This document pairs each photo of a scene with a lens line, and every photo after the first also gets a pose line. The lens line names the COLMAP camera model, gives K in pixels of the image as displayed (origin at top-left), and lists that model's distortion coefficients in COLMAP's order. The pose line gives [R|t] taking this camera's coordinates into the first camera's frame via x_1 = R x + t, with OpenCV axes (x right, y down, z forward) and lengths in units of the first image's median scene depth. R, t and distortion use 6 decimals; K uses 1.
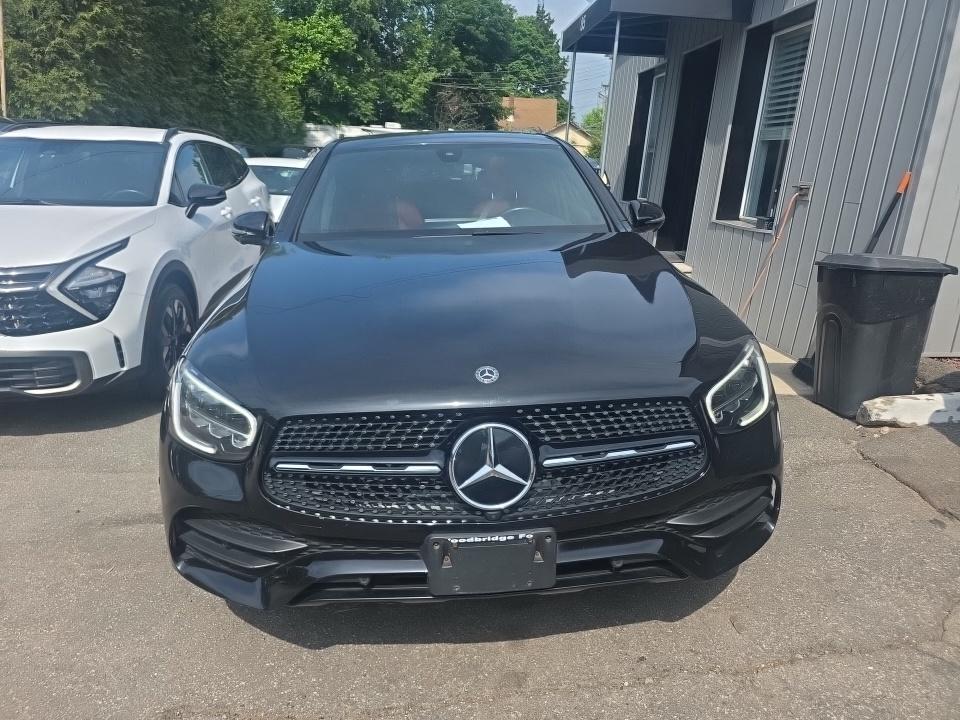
lens RADIAL K [[649.9, 0, 484.0], [0, 649.9, 349.5], [0, 0, 1]] dist [0.044126, -0.040788]
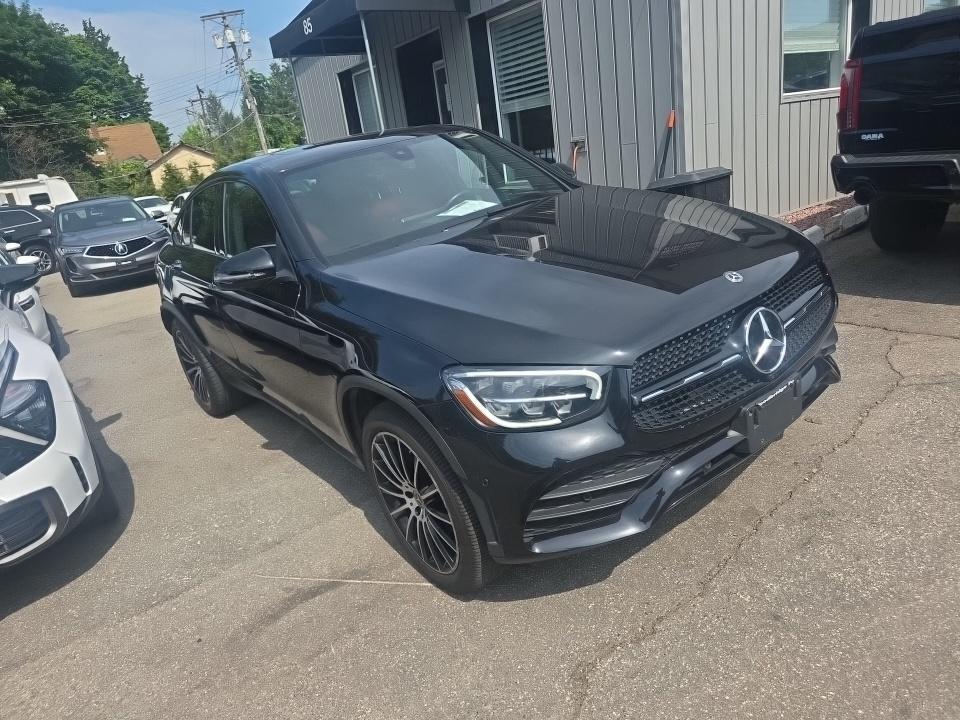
lens RADIAL K [[649.6, 0, 480.6], [0, 649.6, 371.9], [0, 0, 1]] dist [0.049474, -0.041981]
pose [[0.816145, -0.335952, 0.470154, -0.383228], [0.326119, 0.939459, 0.105184, -0.029739], [-0.477027, 0.067481, 0.876294, 0.042608]]
